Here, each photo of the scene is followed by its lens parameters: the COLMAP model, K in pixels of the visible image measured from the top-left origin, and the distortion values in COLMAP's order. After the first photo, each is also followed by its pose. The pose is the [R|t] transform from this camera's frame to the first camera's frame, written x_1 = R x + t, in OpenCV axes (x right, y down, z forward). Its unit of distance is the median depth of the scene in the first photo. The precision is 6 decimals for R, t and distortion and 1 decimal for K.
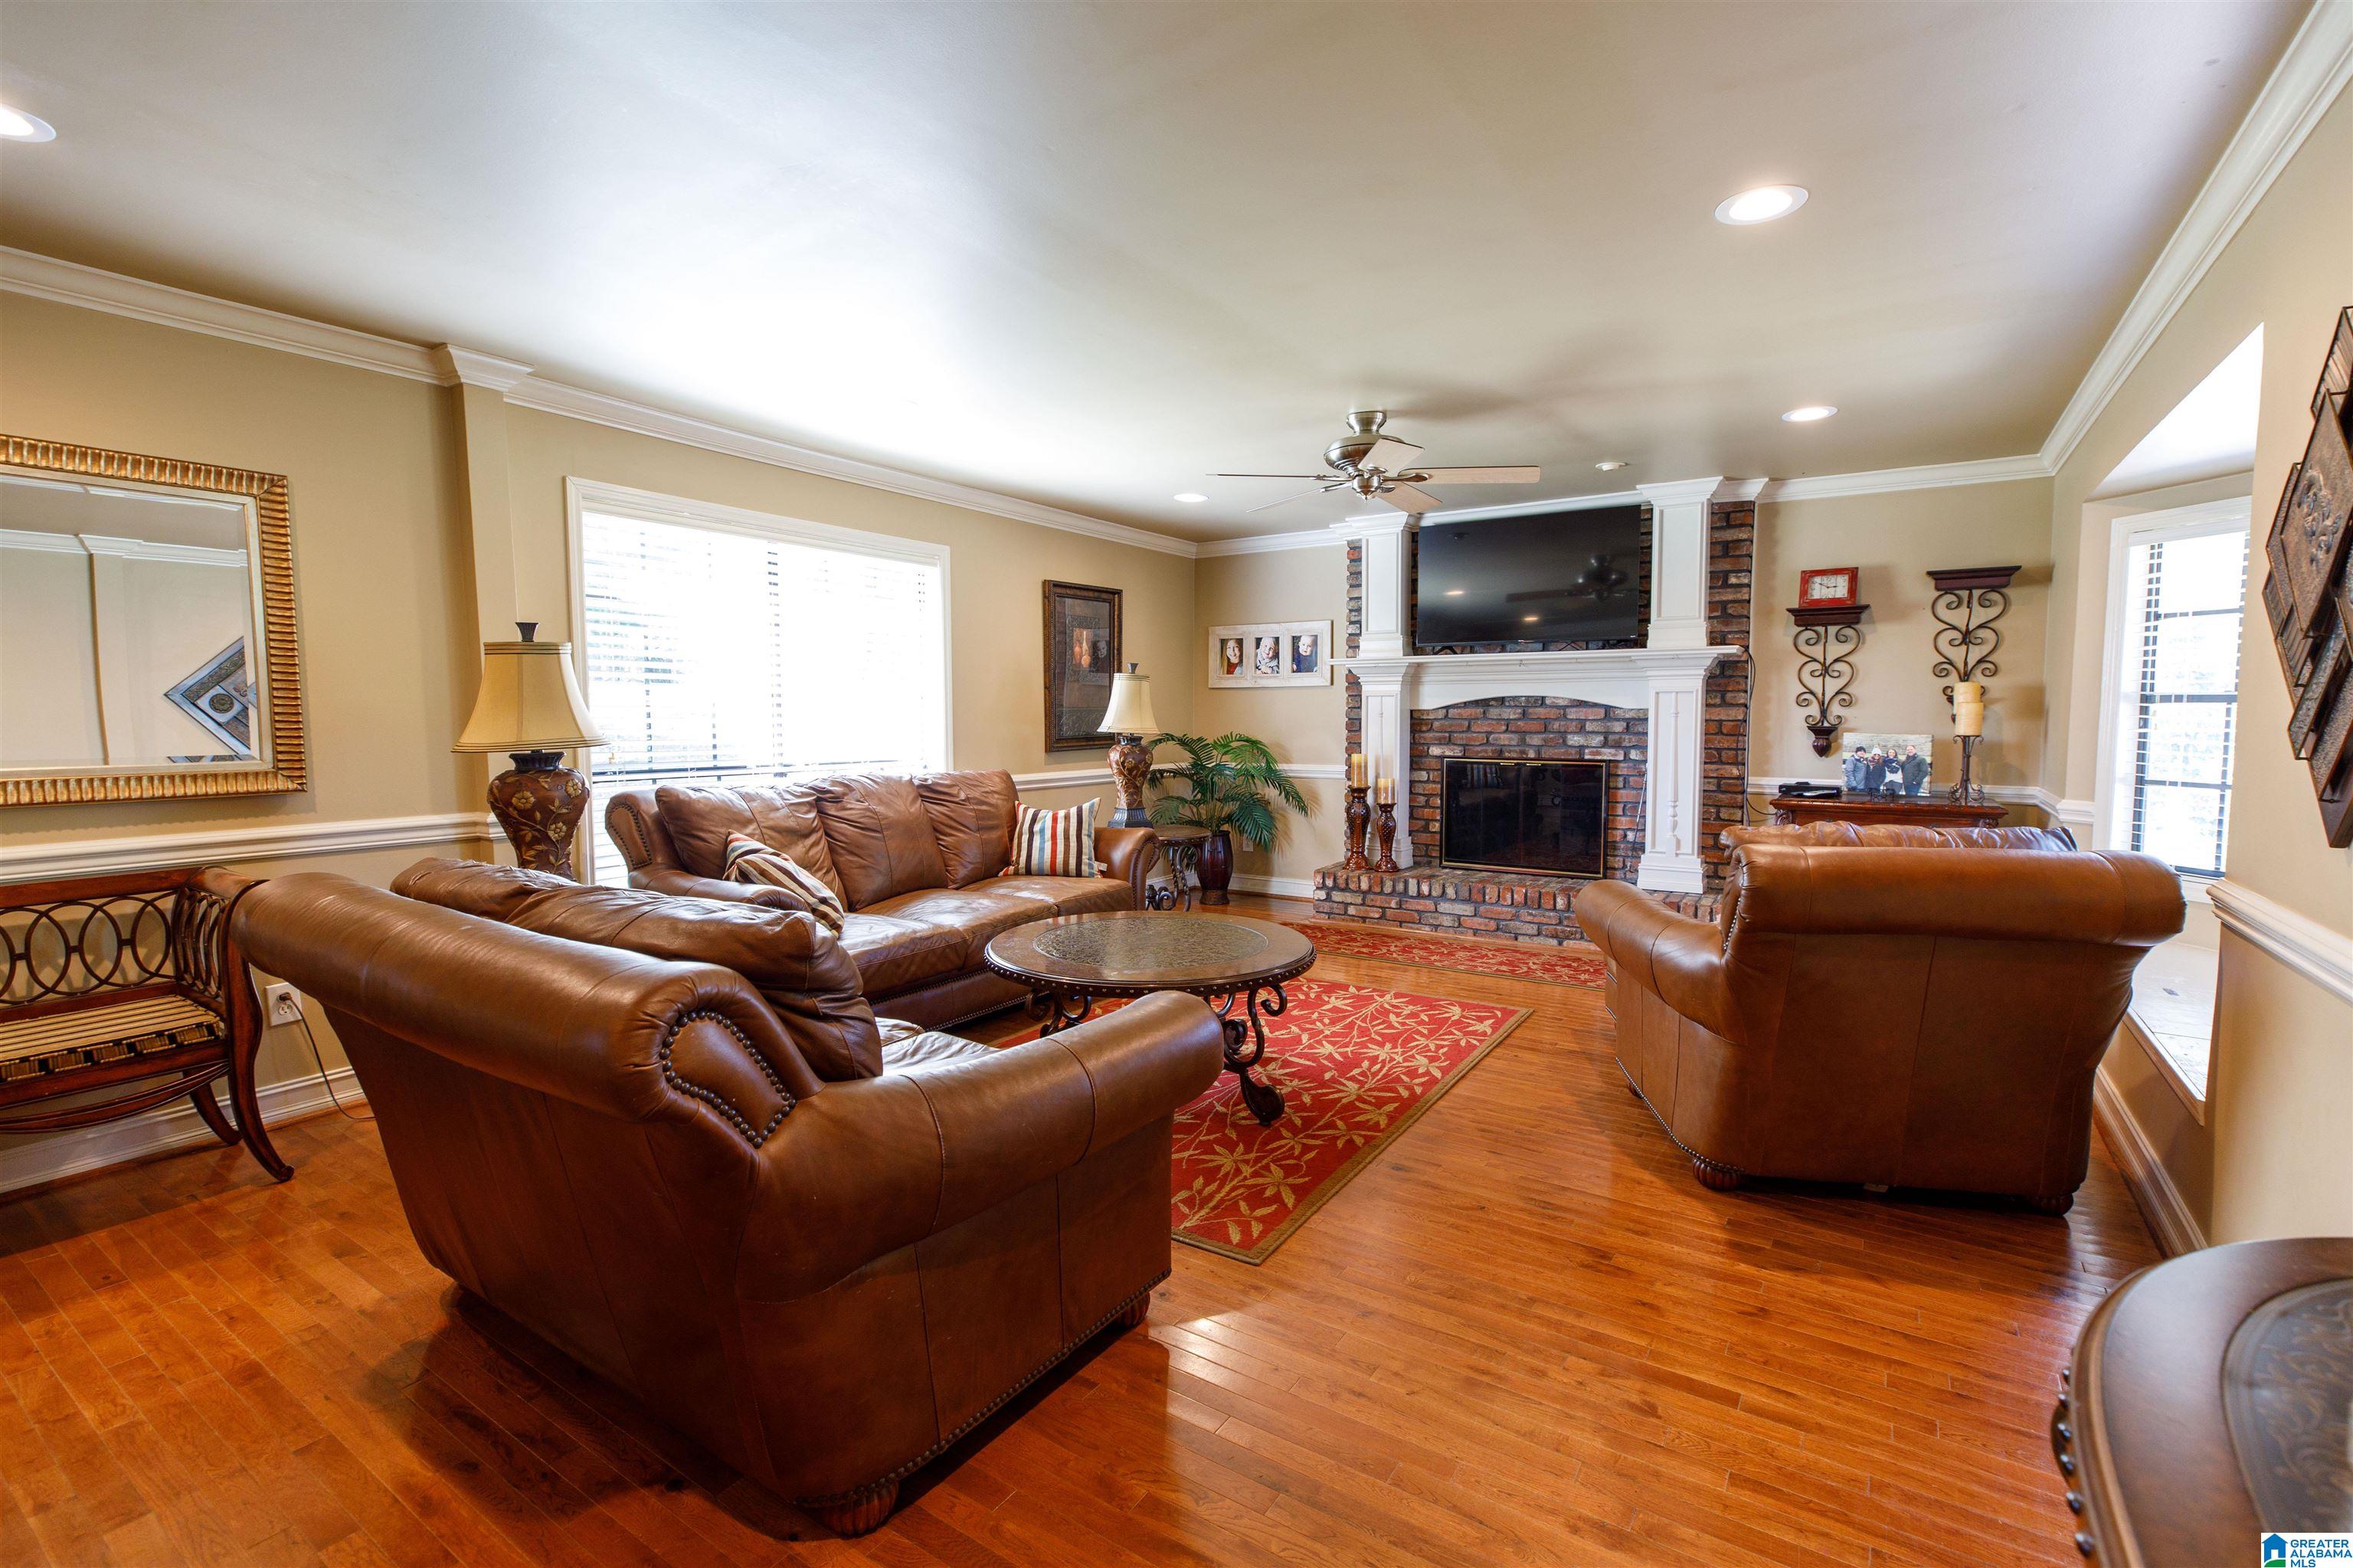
lens RADIAL K [[1059.2, 0, 1183.6], [0, 1059.2, 783.3], [0, 0, 1]] dist [0.003957, 0.000283]
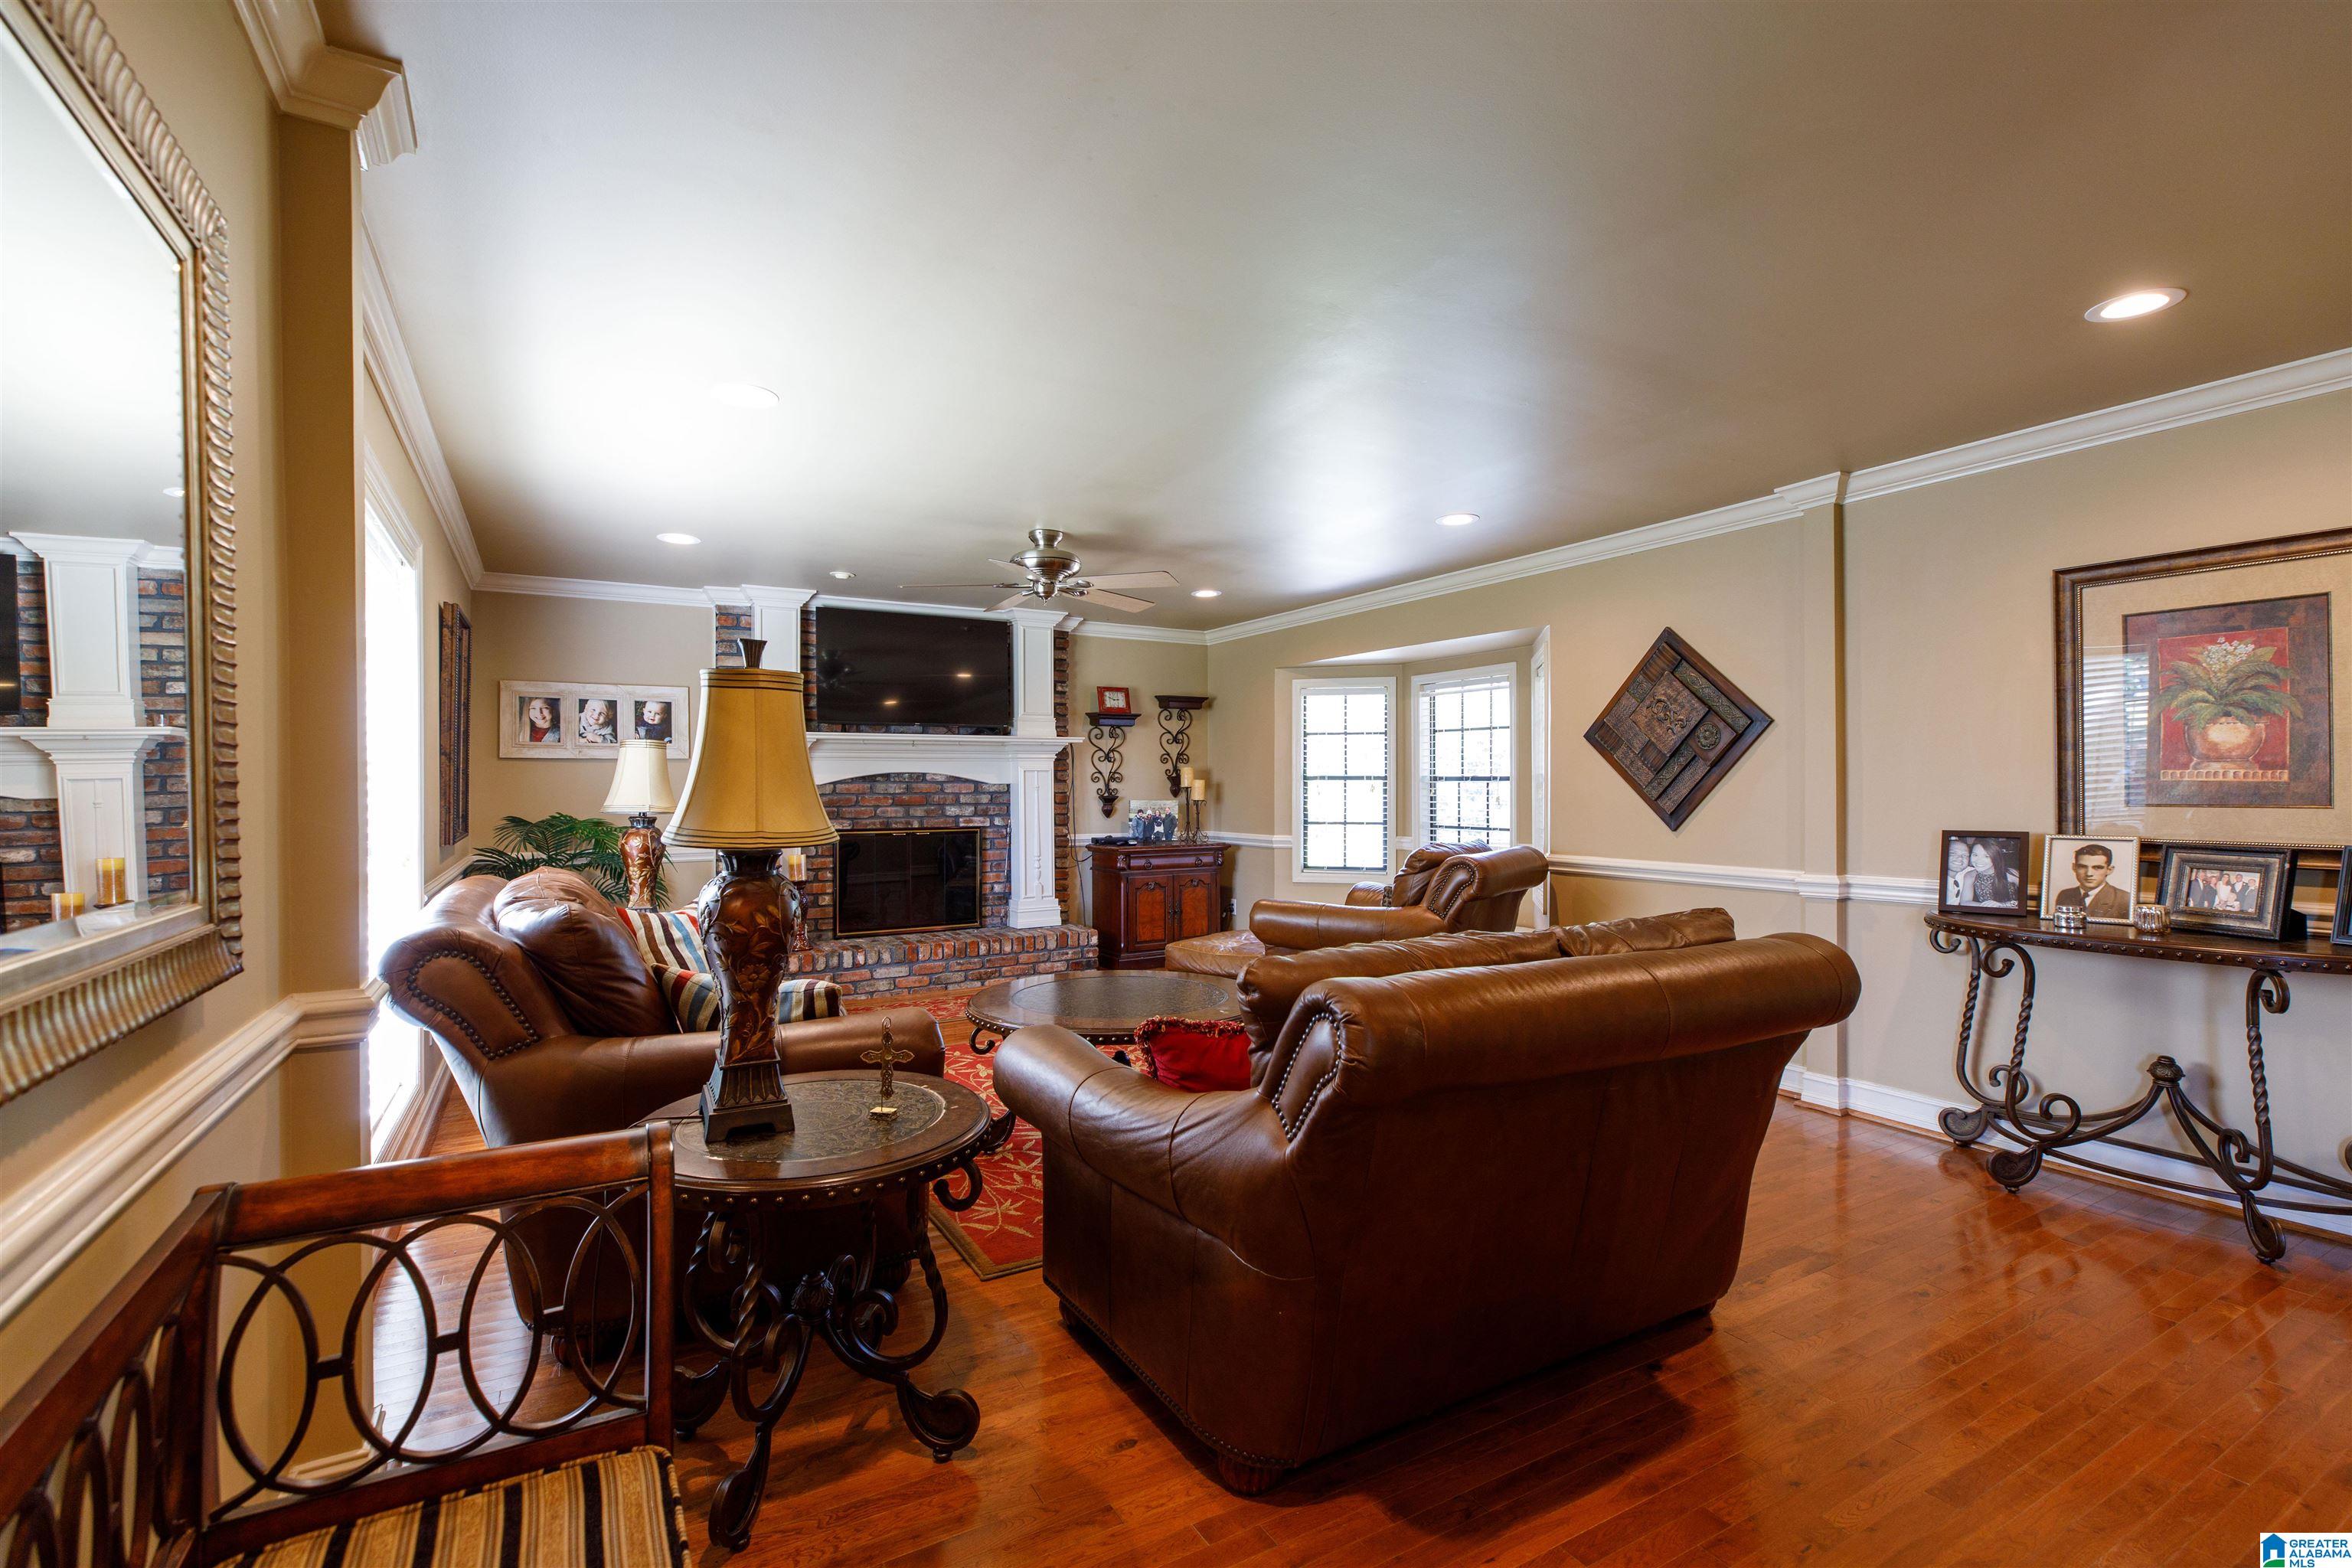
lens RADIAL K [[1050.8, 0, 1185.3], [0, 1050.8, 782.2], [0, 0, 1]] dist [0.006672, 0.000186]
pose [[0.438099, 0.001958, 0.898925, -0.606734], [0.065069, 0.997305, -0.033884, -0.017601], [-0.896569, 0.073337, 0.436791, 0.284957]]
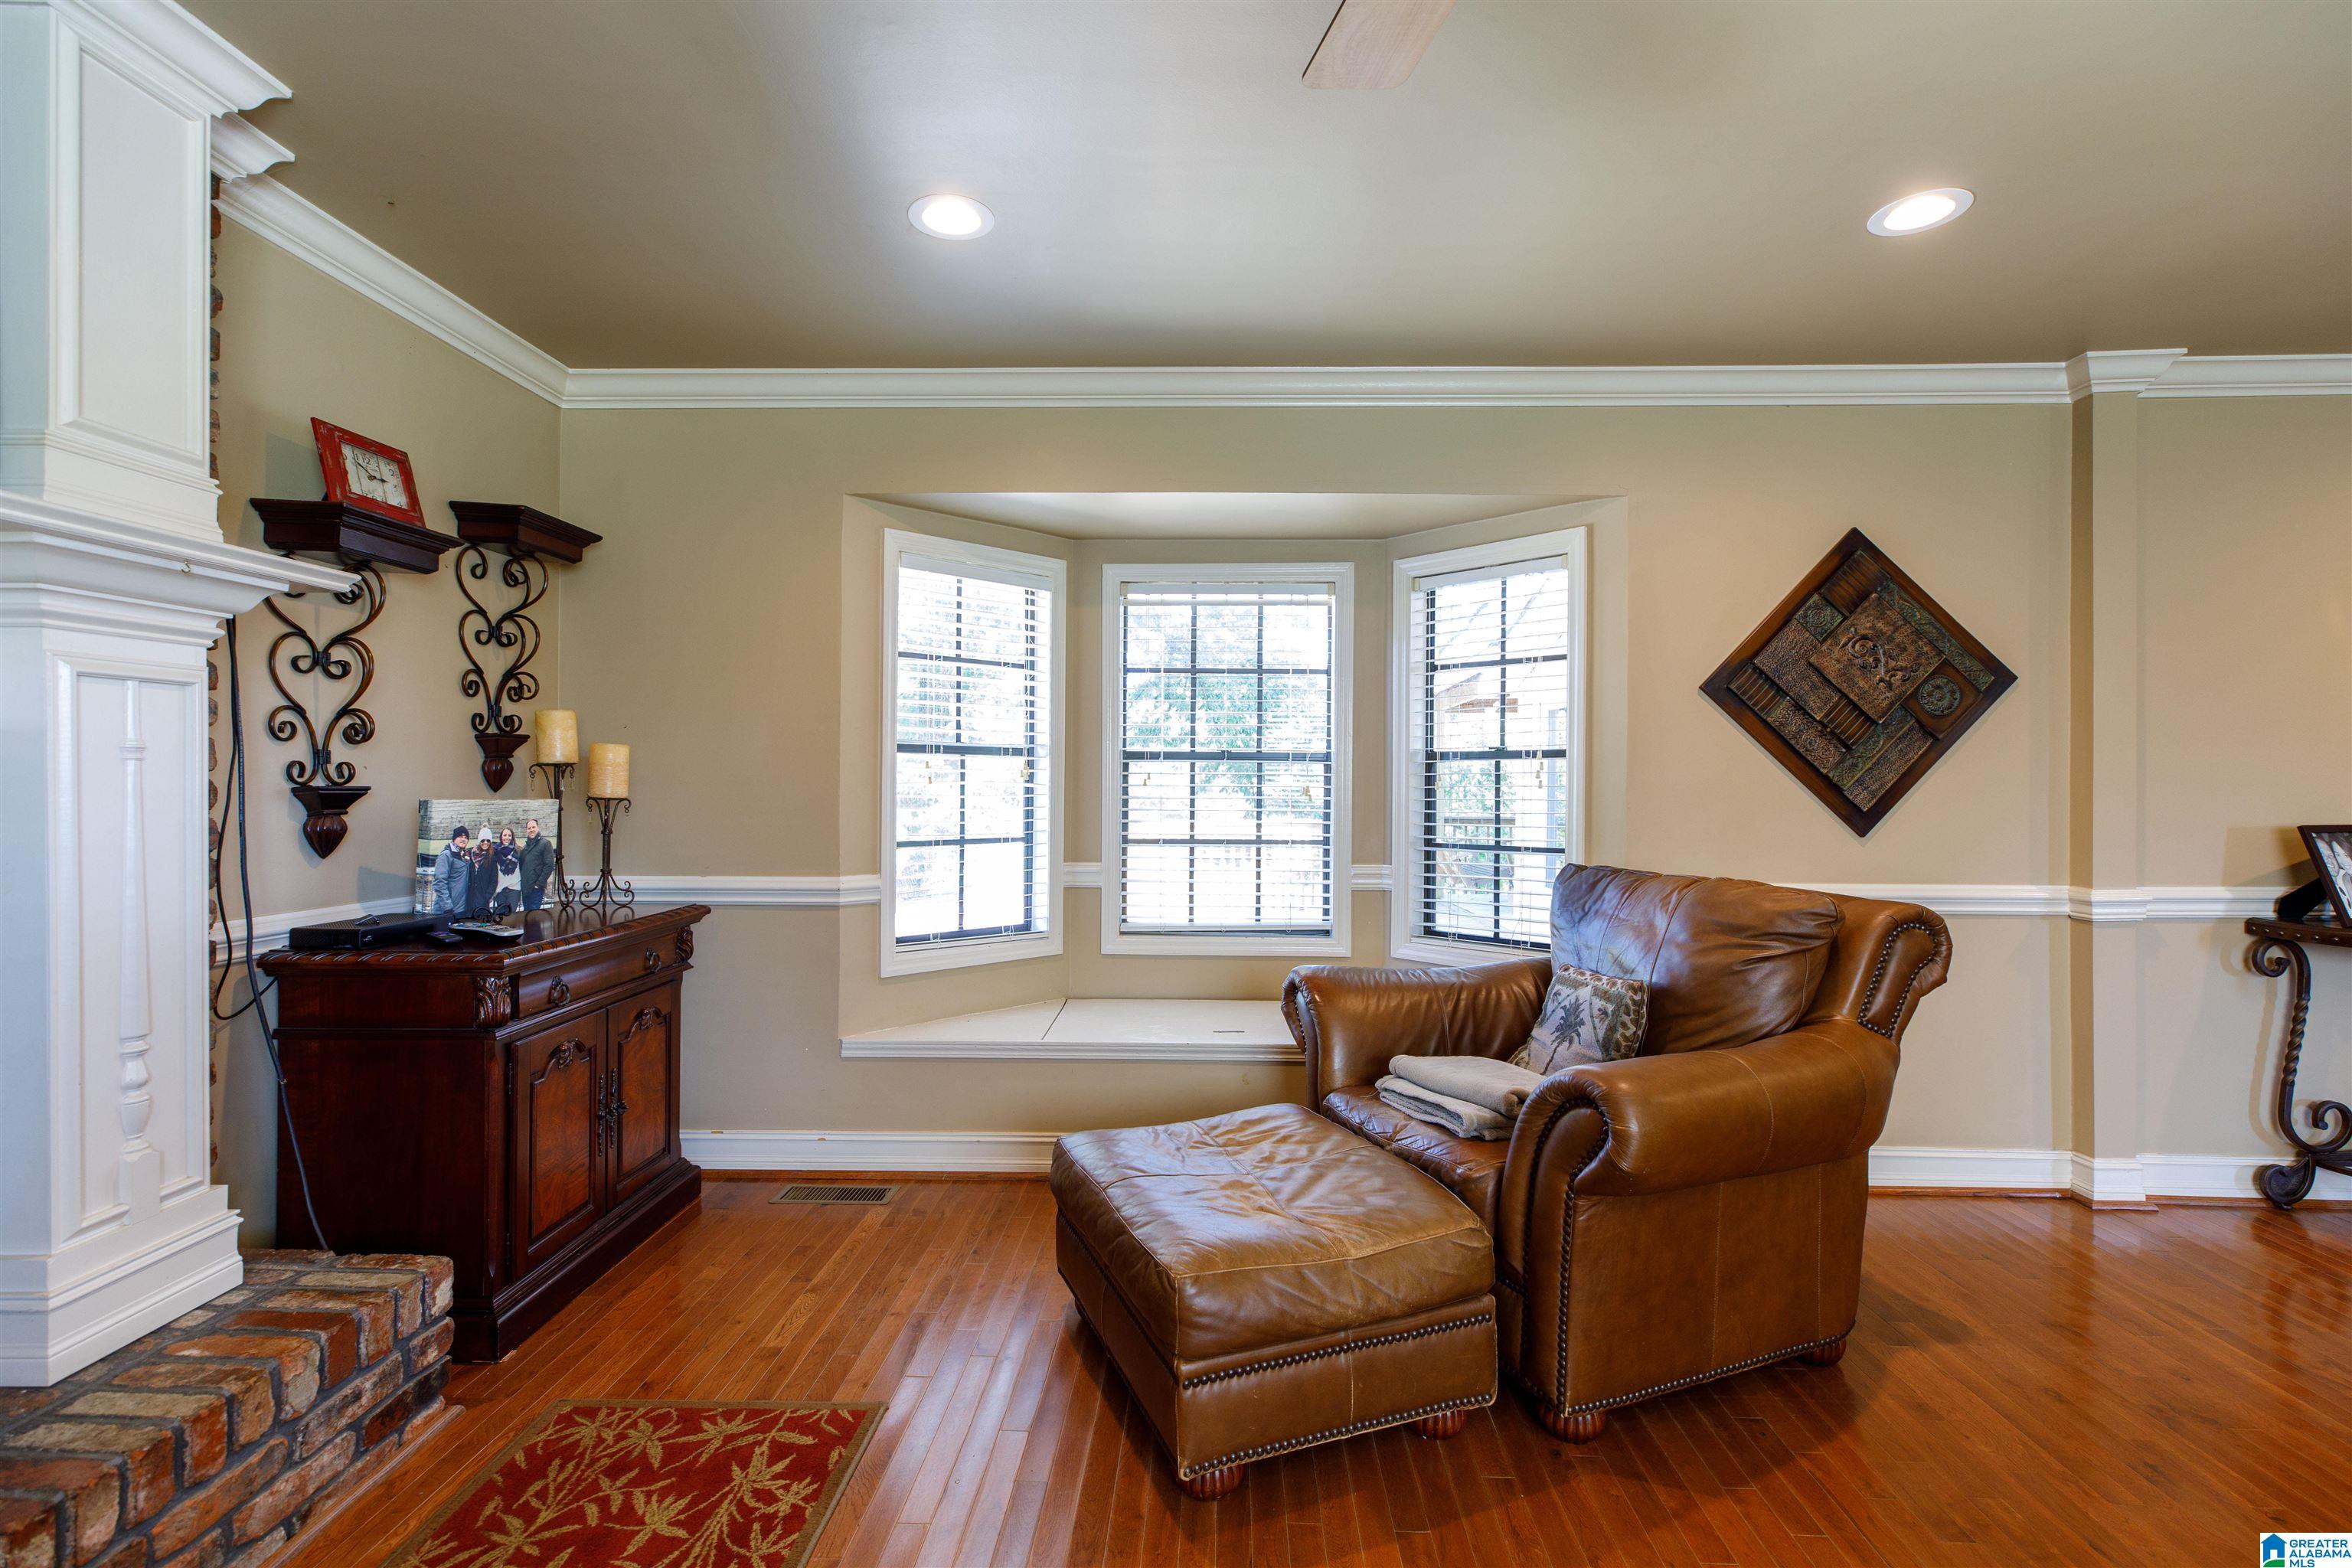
lens RADIAL K [[1067.0, 0, 1183.6], [0, 1067.0, 775.0], [0, 0, 1]] dist [0.009147, 0.000204]
pose [[-0.529979, 0.002303, 0.848007, 0.038008], [0.055105, 0.997976, 0.031728, -0.052409], [-0.846218, 0.063545, -0.529034, 0.917189]]
